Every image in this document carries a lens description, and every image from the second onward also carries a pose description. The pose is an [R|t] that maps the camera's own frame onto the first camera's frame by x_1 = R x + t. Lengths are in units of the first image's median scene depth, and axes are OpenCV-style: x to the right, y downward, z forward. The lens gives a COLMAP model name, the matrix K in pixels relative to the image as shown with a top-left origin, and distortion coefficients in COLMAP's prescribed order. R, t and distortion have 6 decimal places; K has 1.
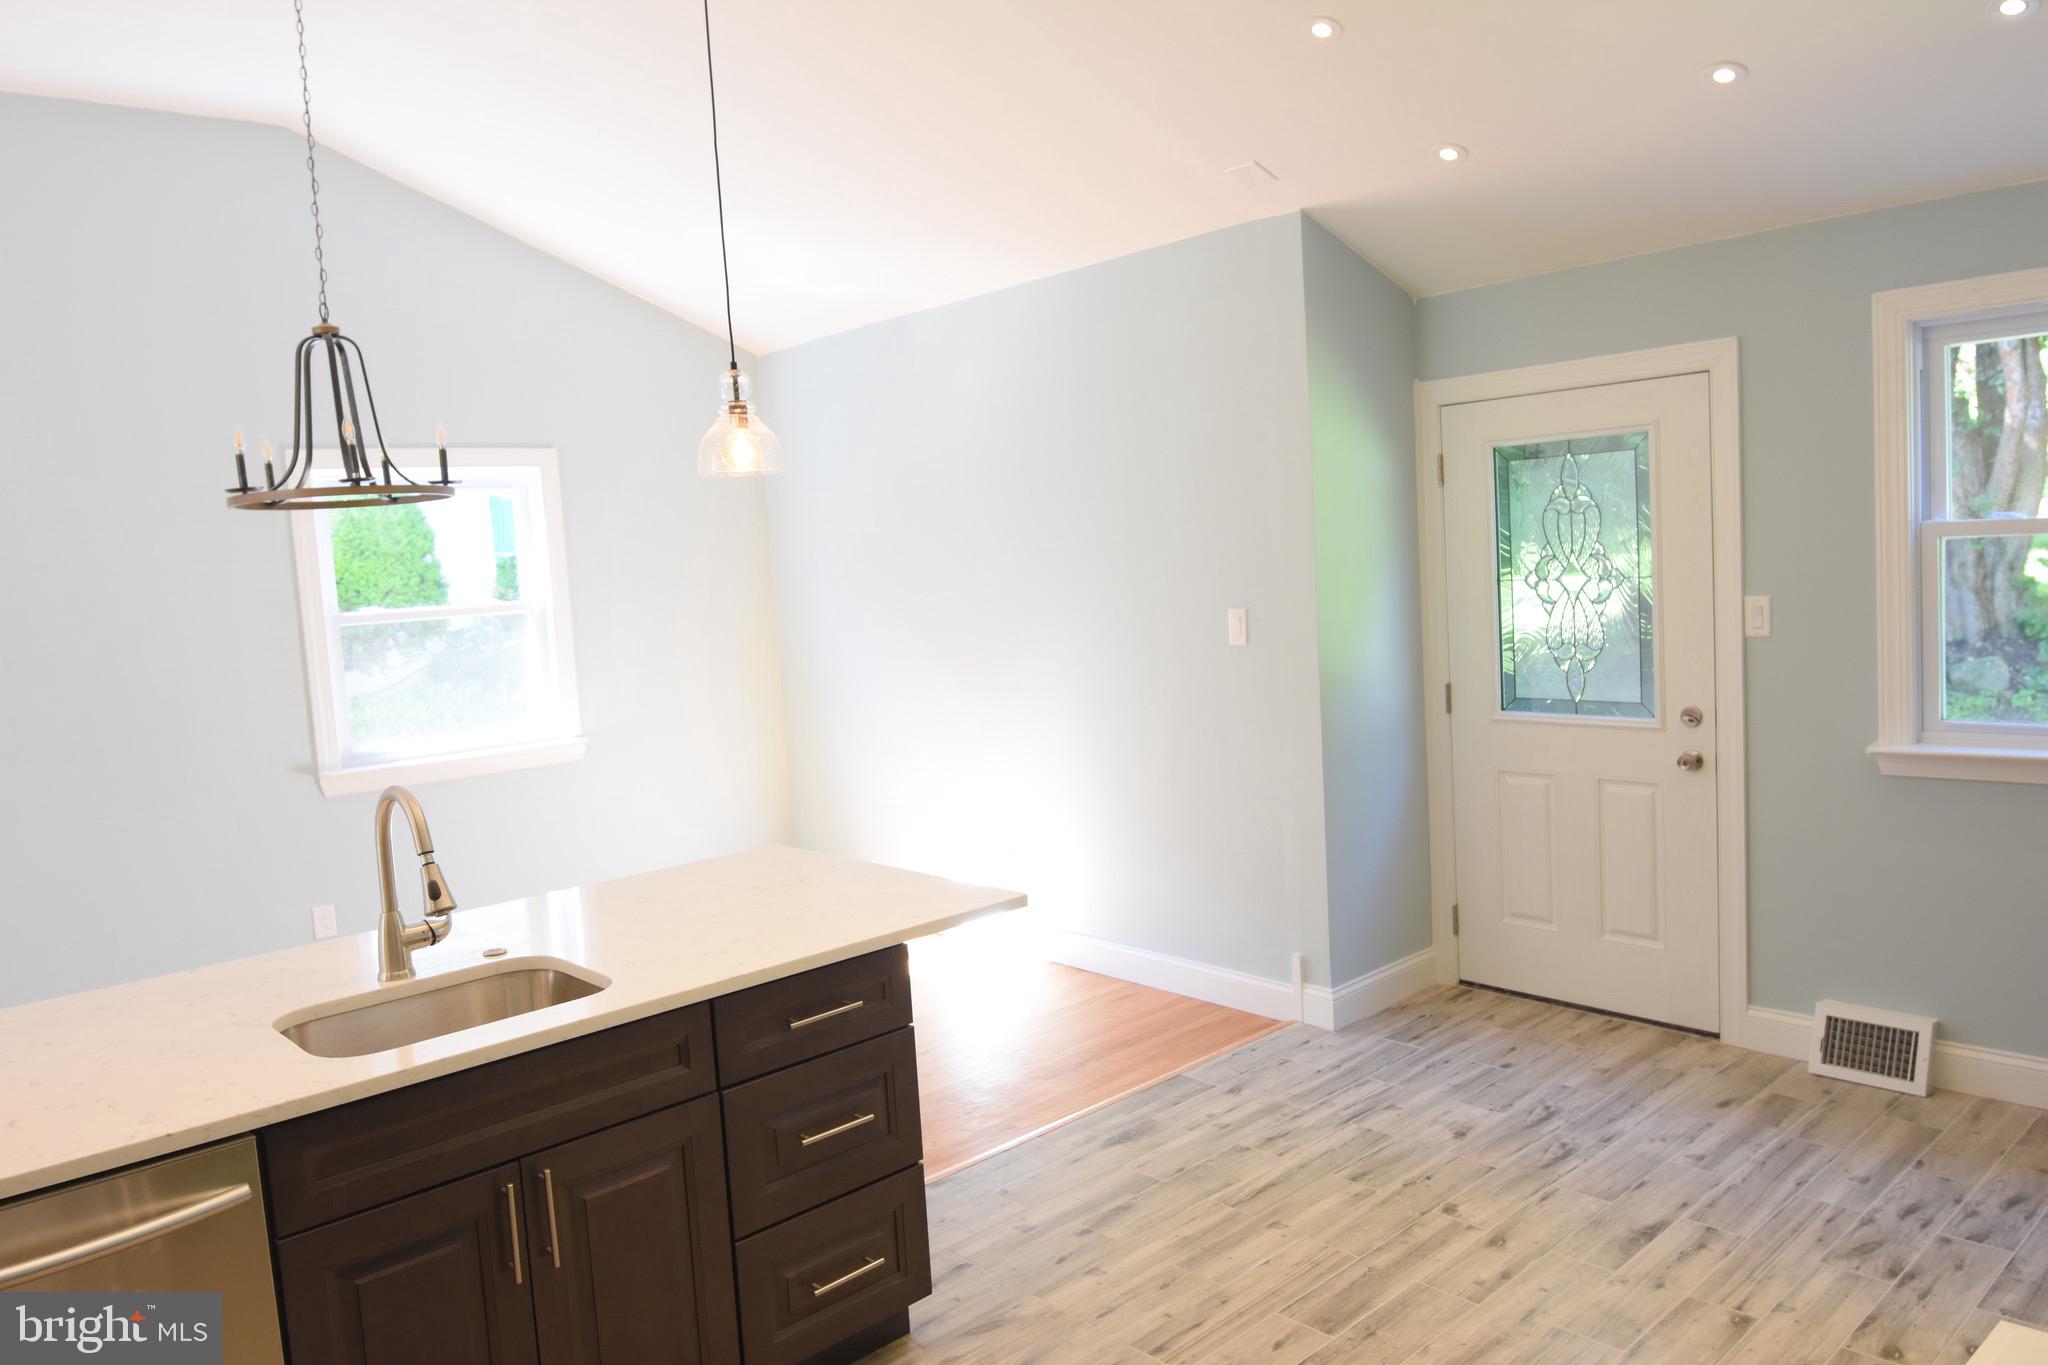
lens RADIAL K [[1438.2, 0, 998.9], [0, 1438.2, 667.8], [0, 0, 1]] dist [0.006859, -0.044881]
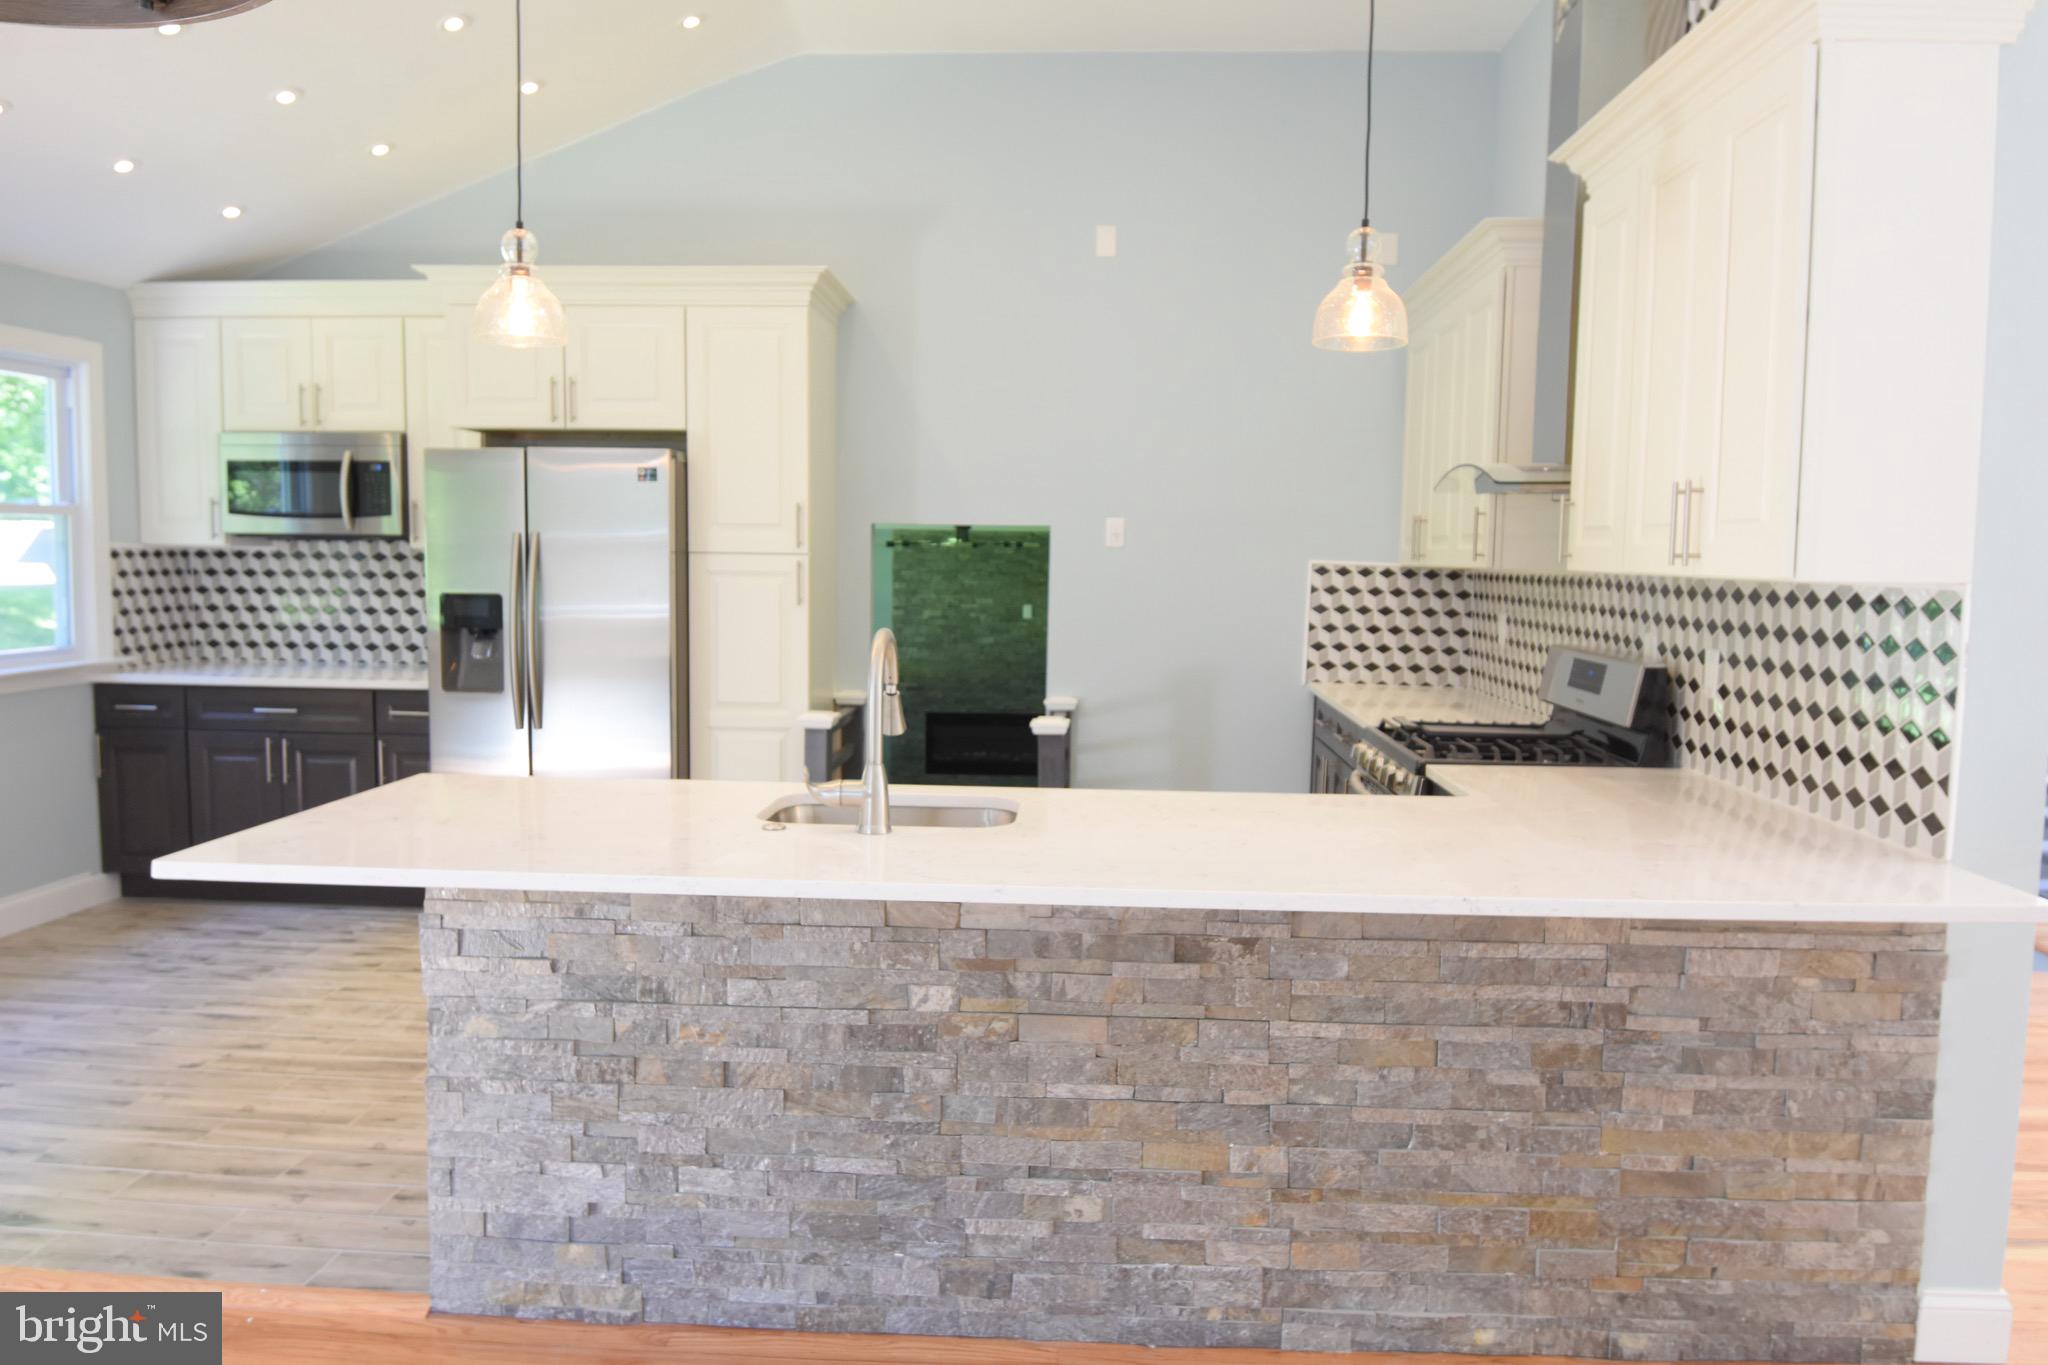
lens RADIAL K [[1438.2, 0, 1023.8], [0, 1438.2, 680.1], [0, 0, 1]] dist [0.006859, -0.044881]
pose [[-0.711624, -0.004698, 0.702545, -0.831032], [0.089152, 0.991290, 0.096932, 0.021143], [-0.696881, 0.131612, -0.705007, 1.139131]]
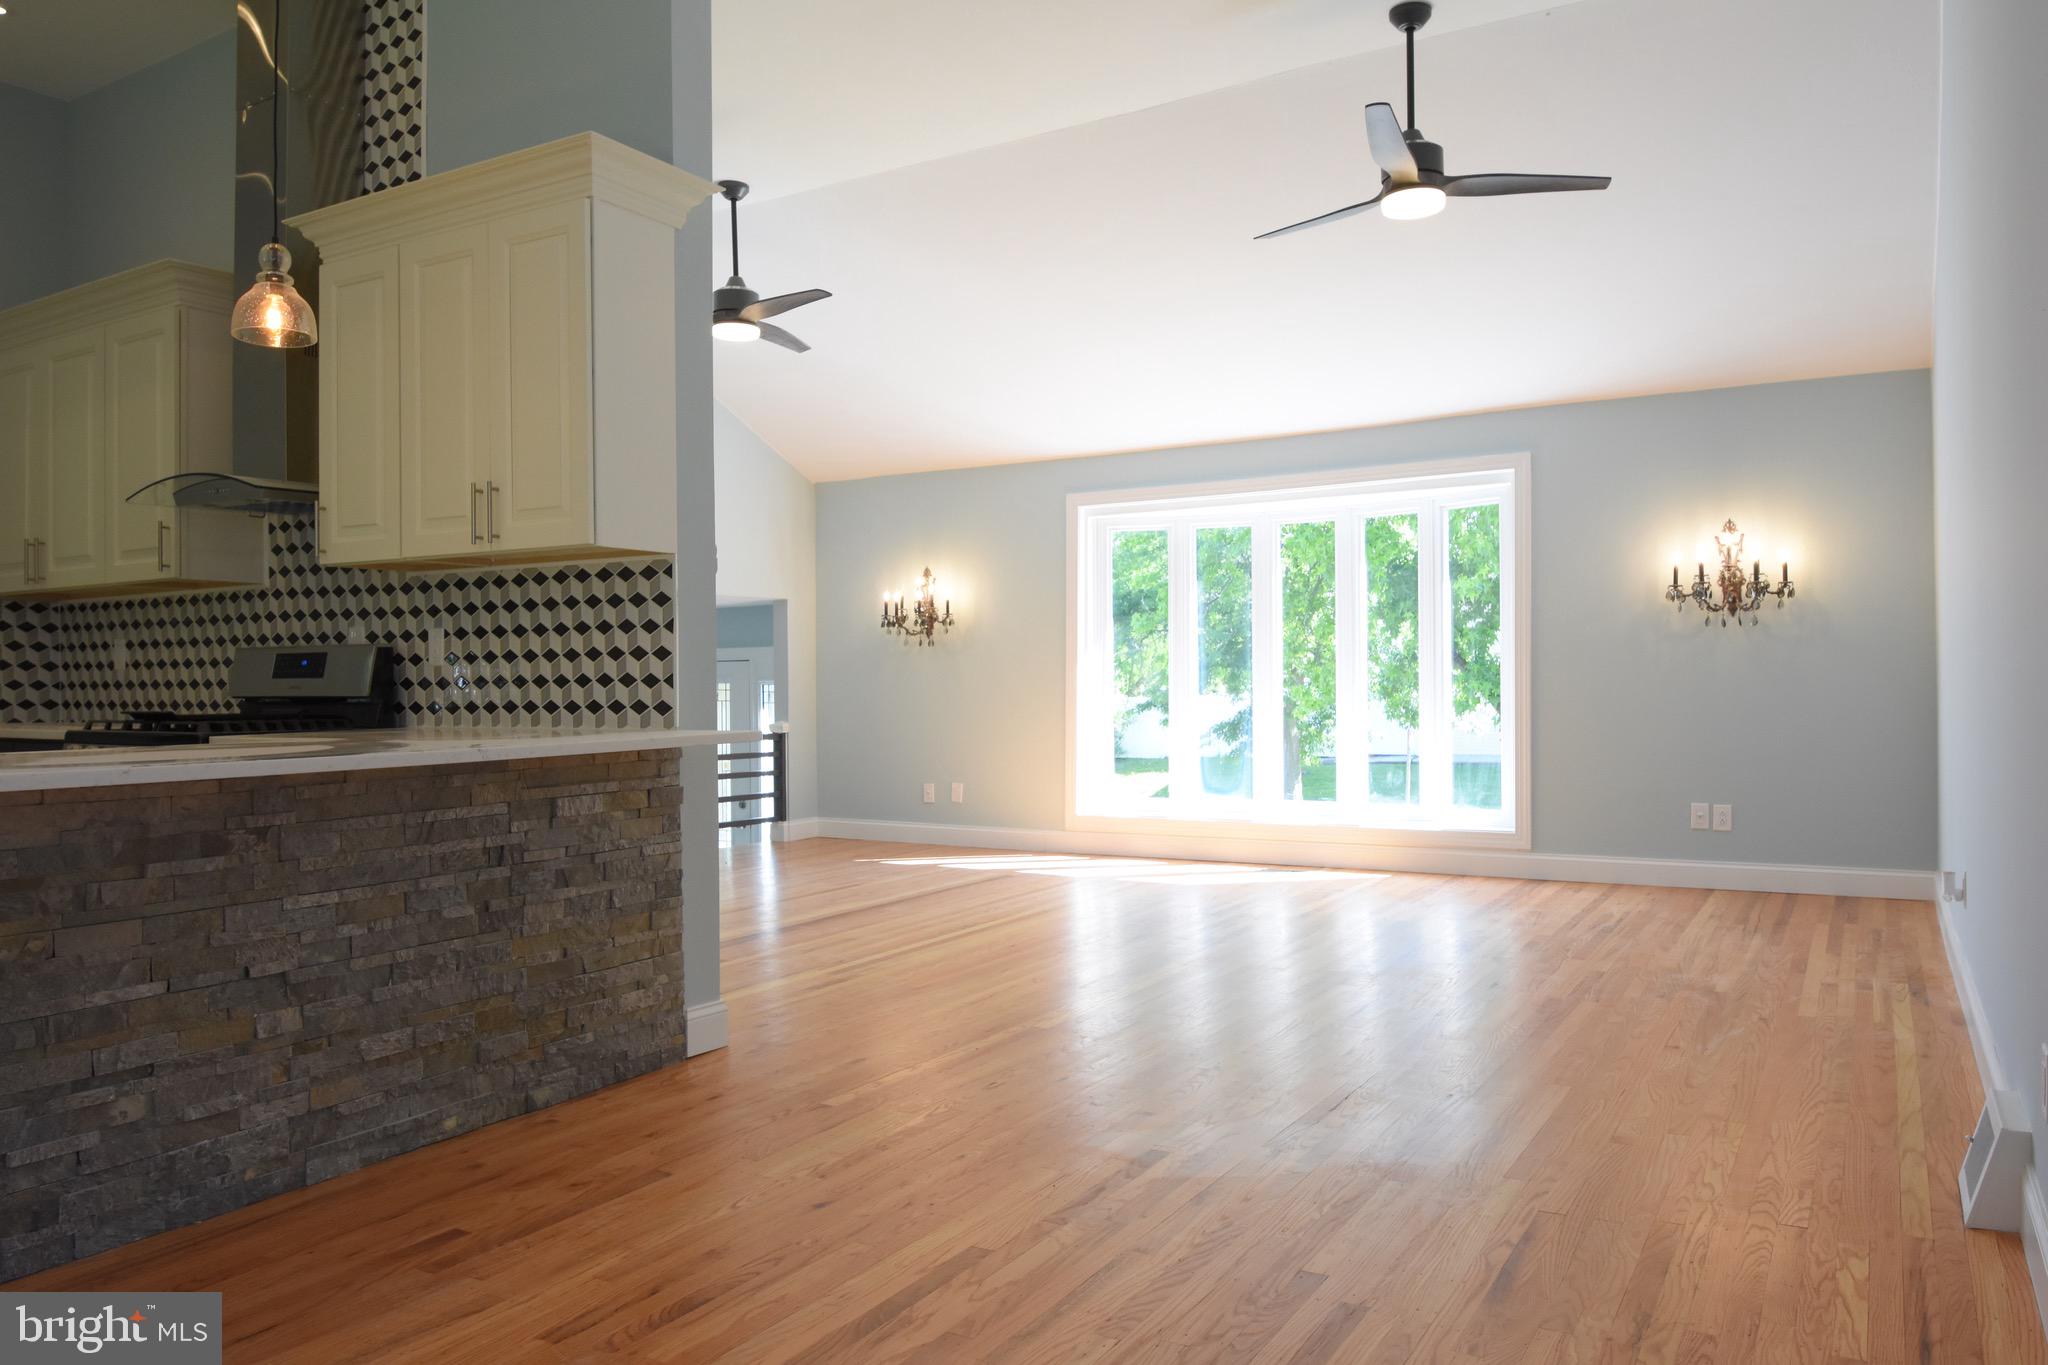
lens RADIAL K [[1438.2, 0, 1020.7], [0, 1438.2, 681.4], [0, 0, 1]] dist [0.006859, -0.044881]
pose [[-0.948709, 0.076336, -0.306796, -0.595869], [0.048796, 0.994140, 0.096465, 0.080840], [0.312361, 0.076546, -0.946874, 1.453205]]
